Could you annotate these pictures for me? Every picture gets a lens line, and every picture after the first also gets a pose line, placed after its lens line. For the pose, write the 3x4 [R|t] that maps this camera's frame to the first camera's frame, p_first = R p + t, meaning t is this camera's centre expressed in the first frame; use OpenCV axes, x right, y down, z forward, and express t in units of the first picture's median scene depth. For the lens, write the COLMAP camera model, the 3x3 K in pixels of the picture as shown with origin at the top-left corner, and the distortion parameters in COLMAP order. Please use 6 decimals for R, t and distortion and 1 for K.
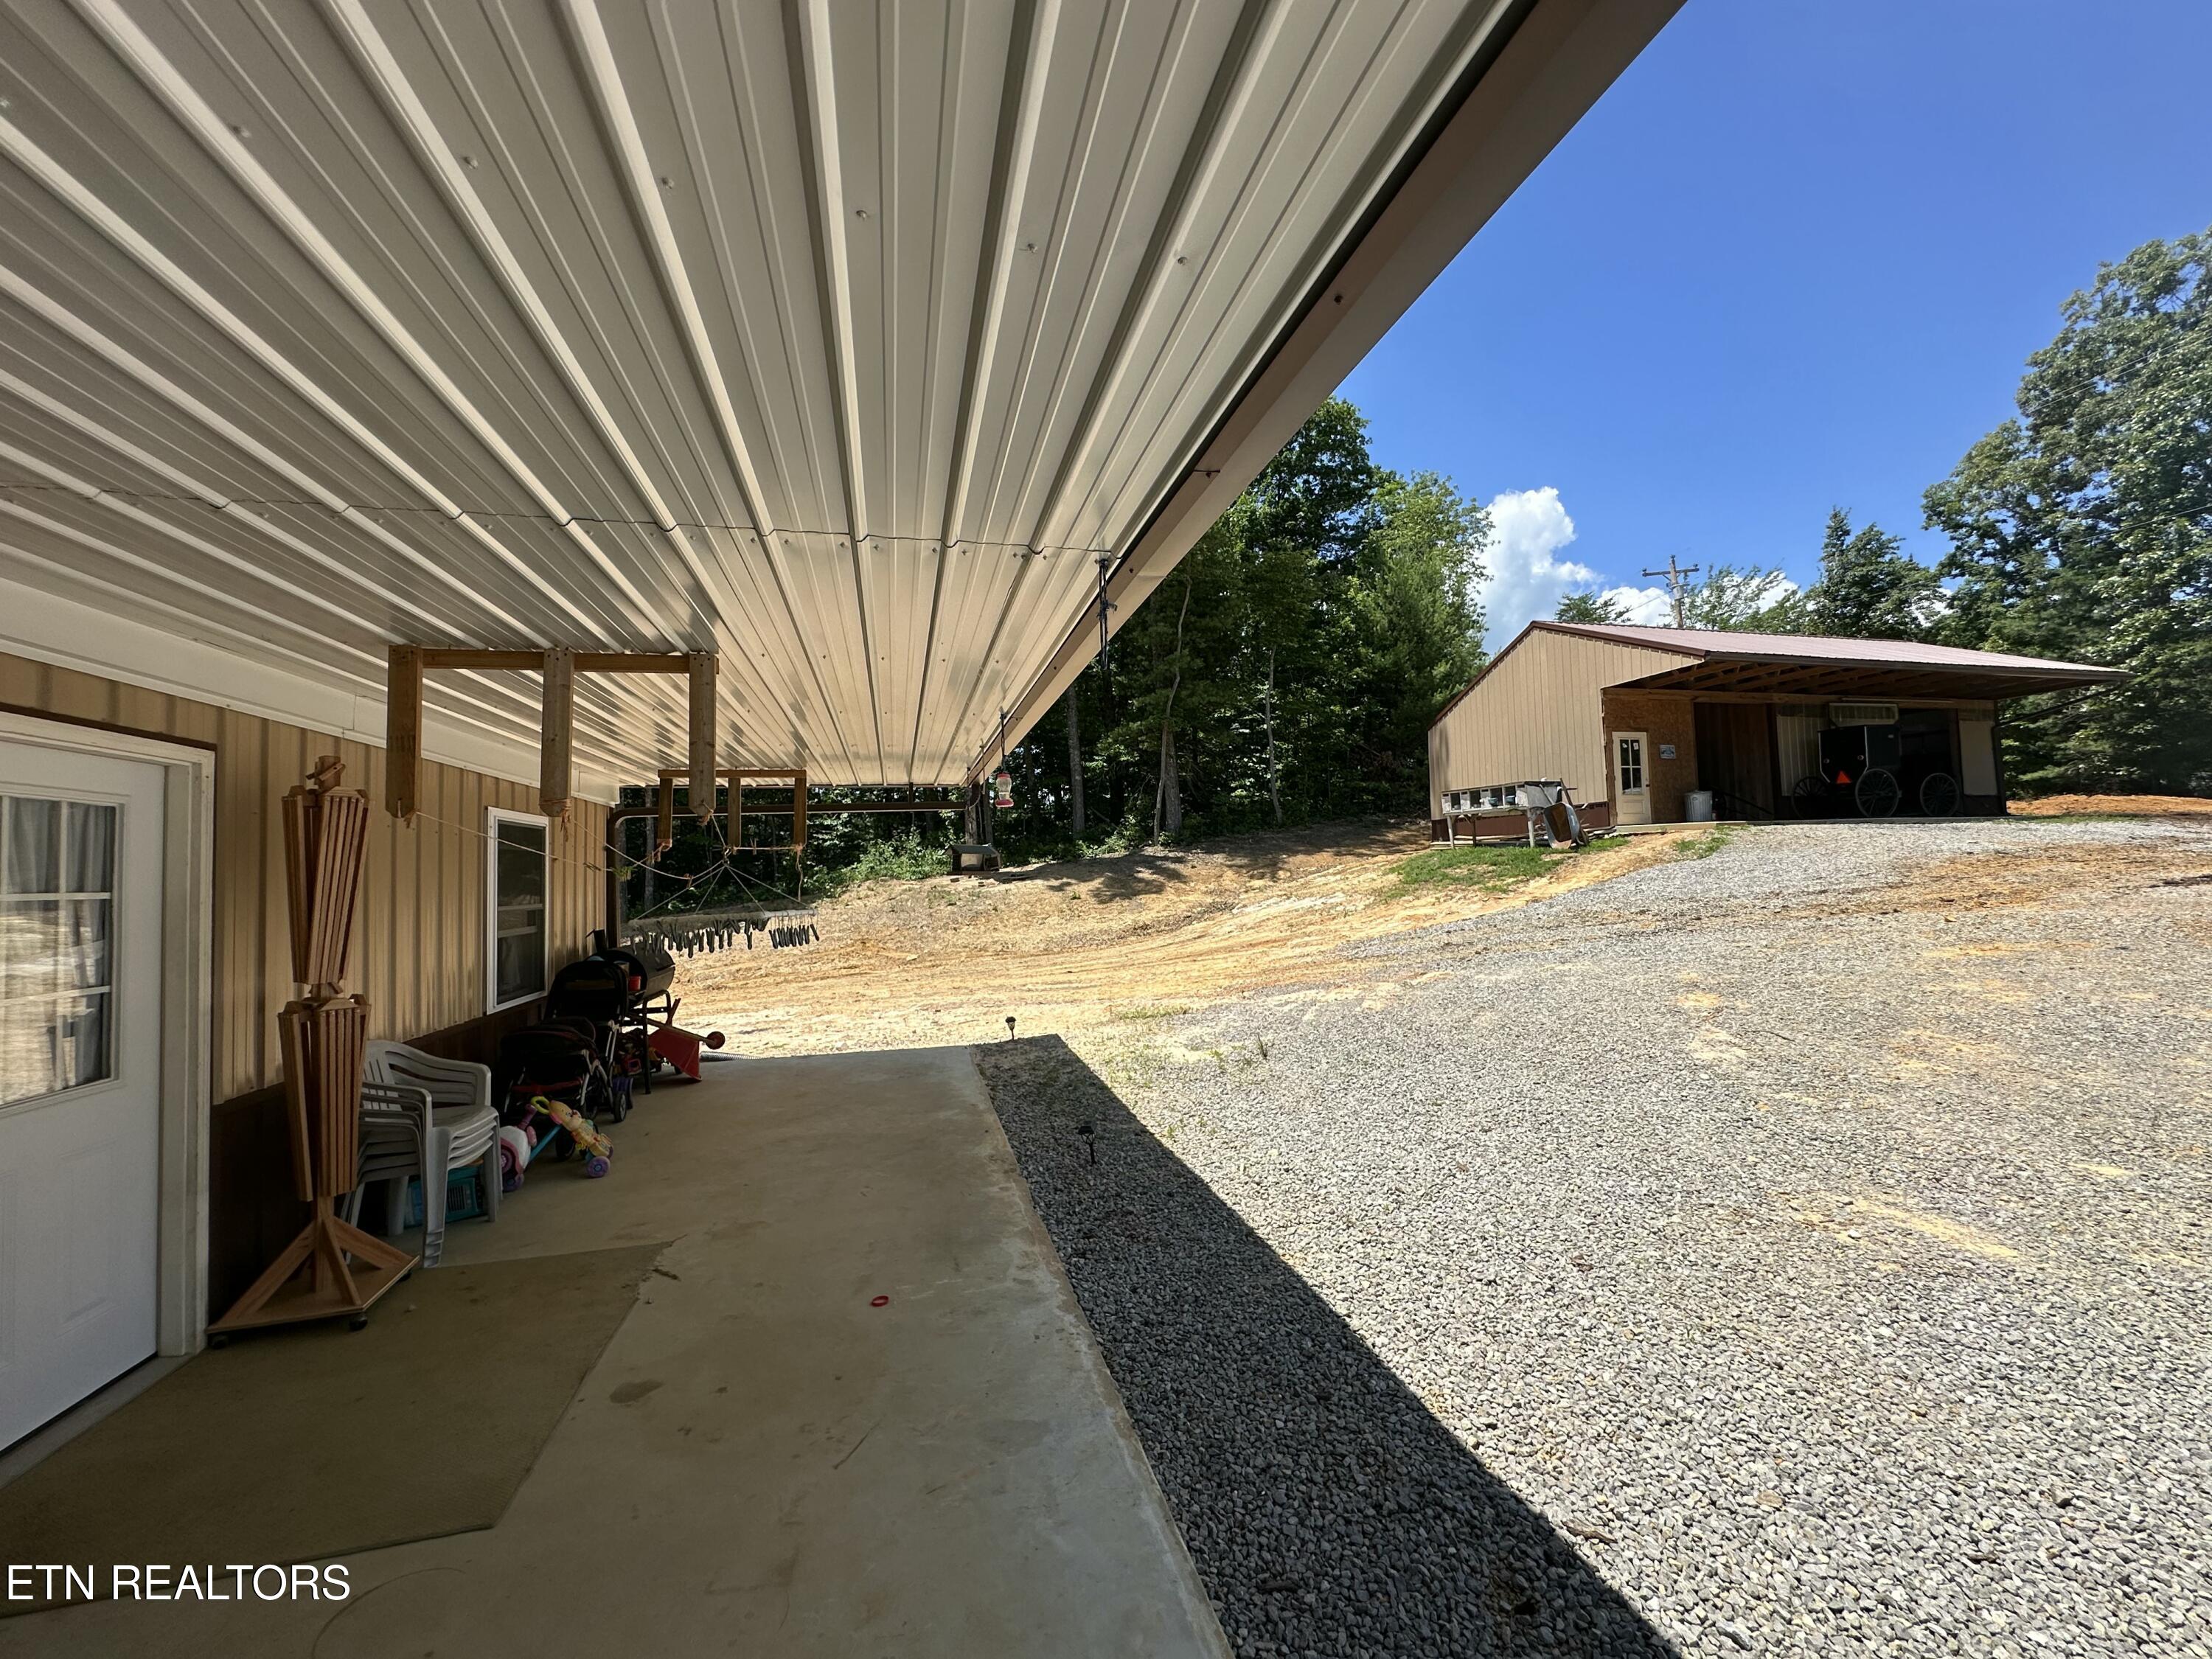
lens RADIAL K [[883.0, 0, 1107.4], [0, 883.0, 834.1], [0, 0, 1]] dist [-0.000047, 0.000519]
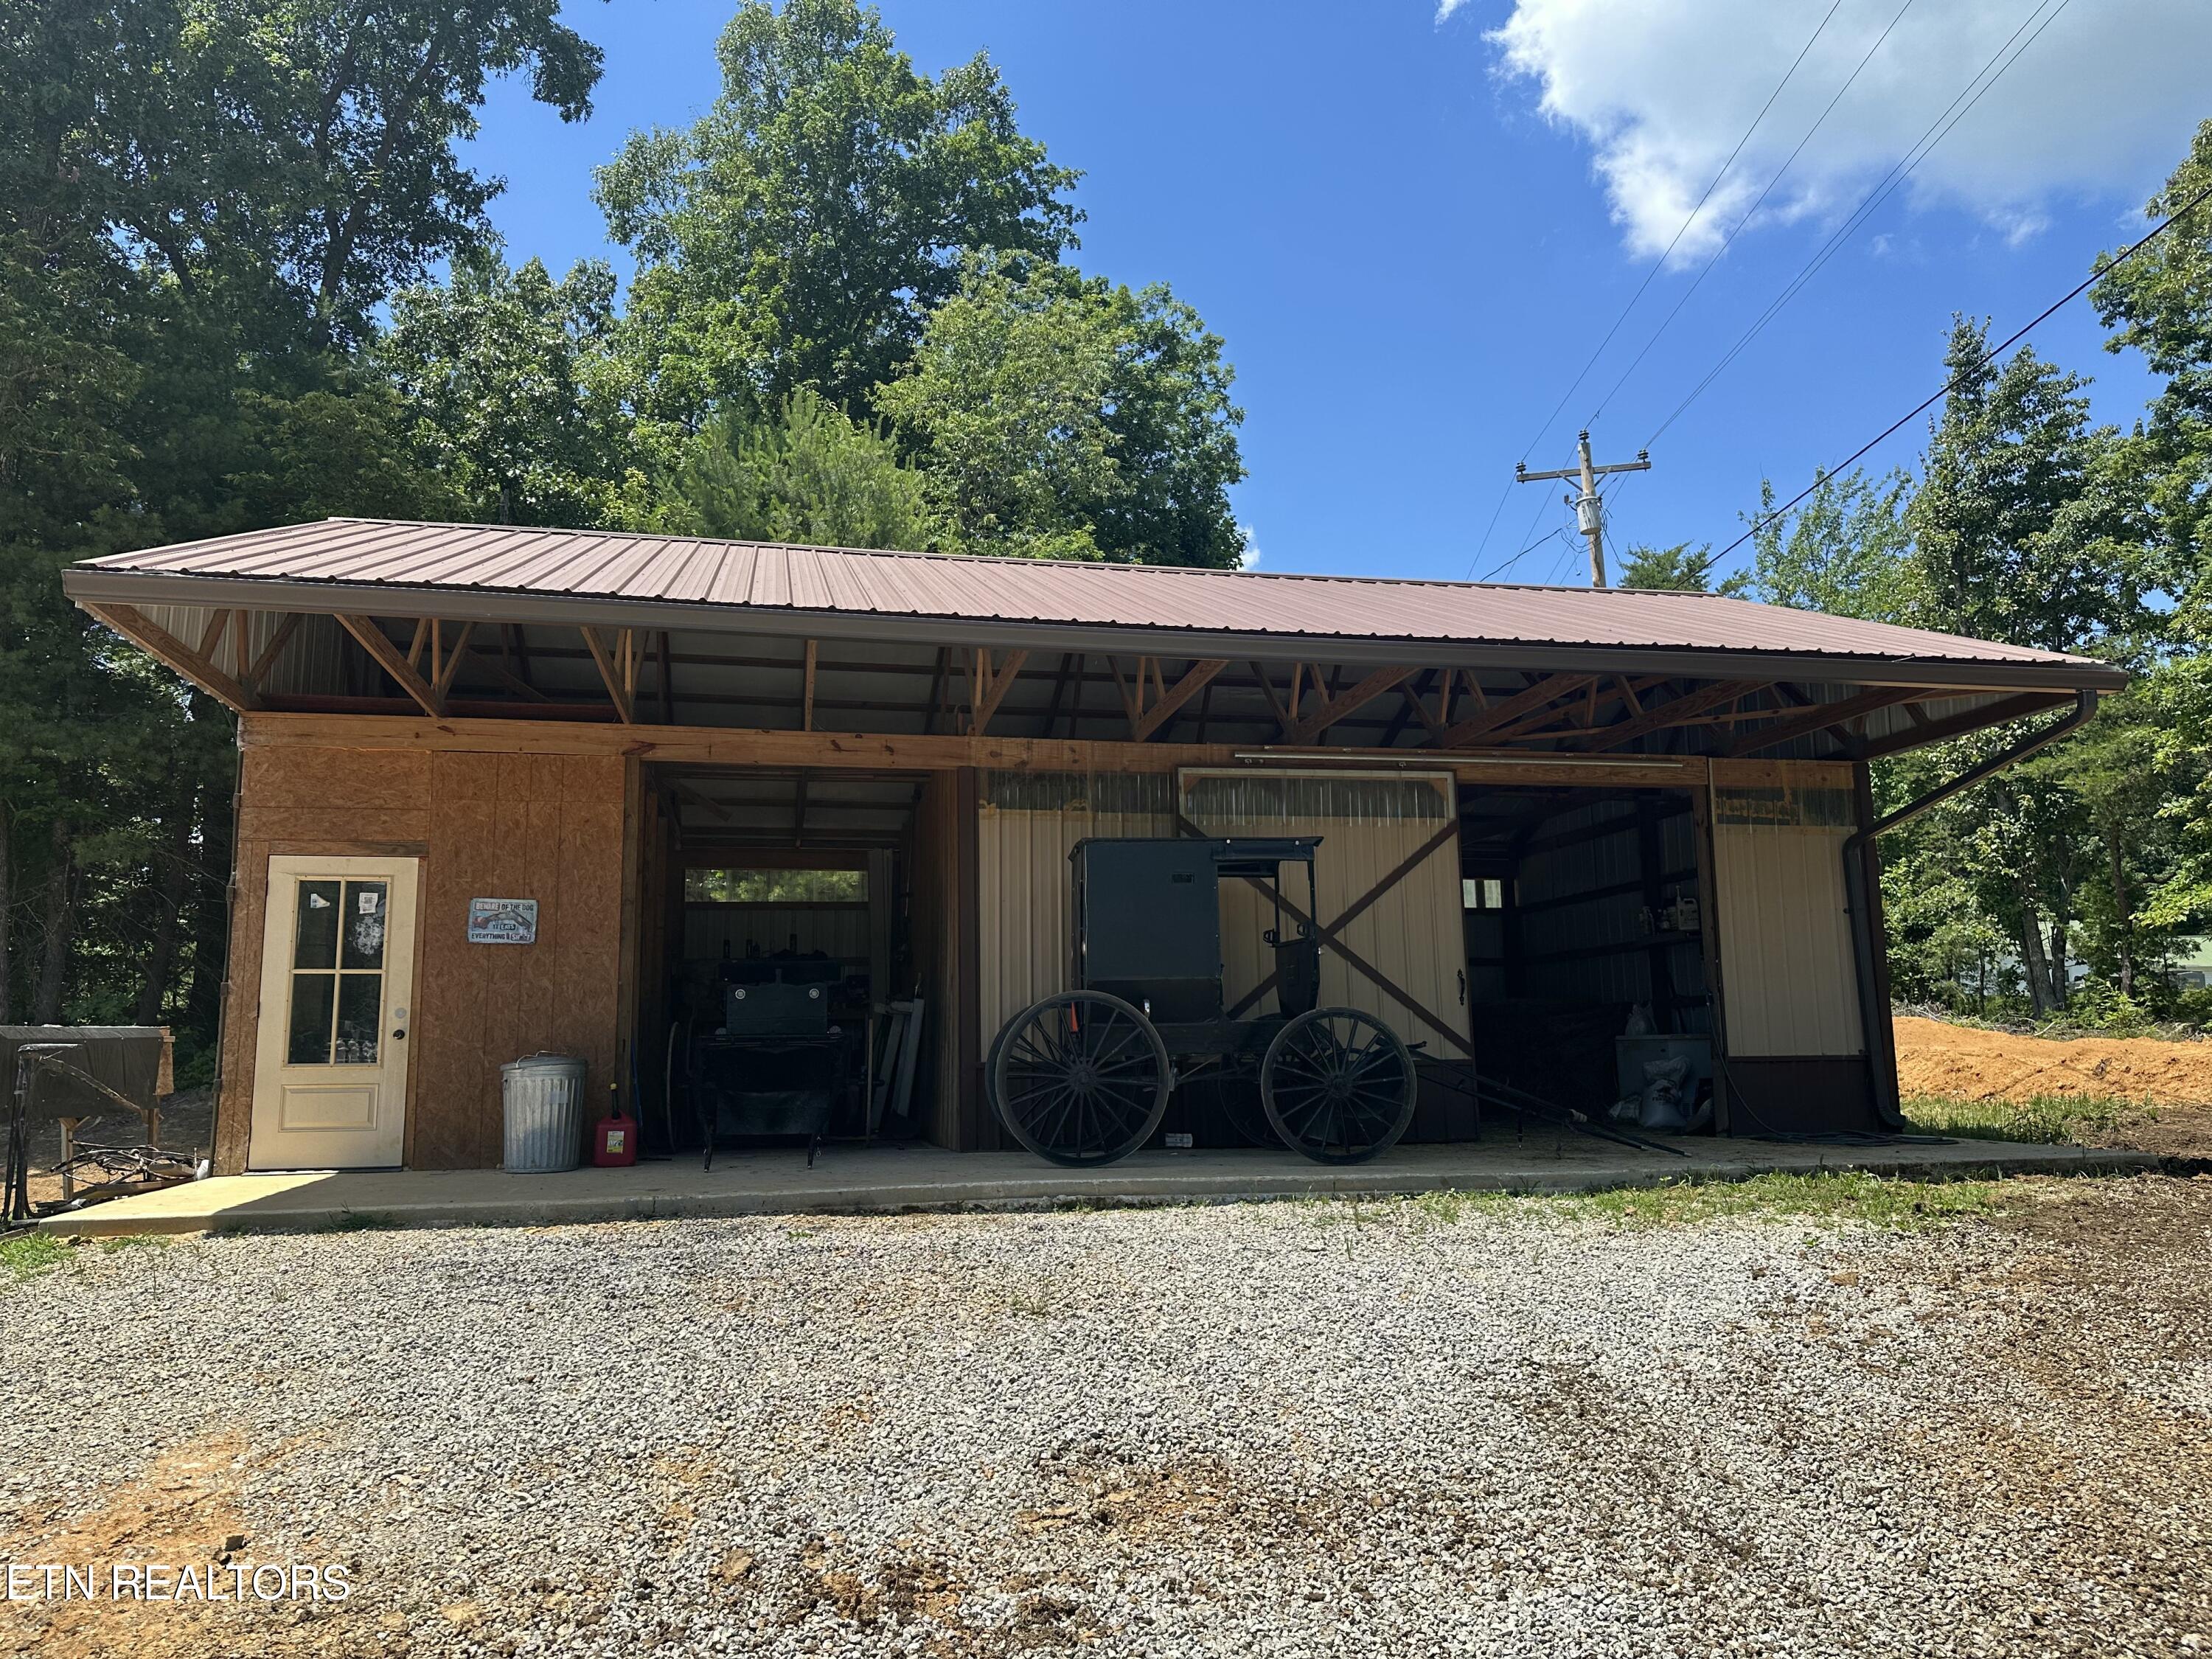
lens RADIAL K [[1552.9, 0, 1075.2], [0, 1552.9, 844.8], [0, 0, 1]] dist [0.056297, -0.057617]
pose [[0.997958, 0.006358, -0.063561, 0.828370], [-0.012657, 0.994987, -0.099199, -0.065509], [0.062611, 0.099801, 0.993036, 0.448579]]
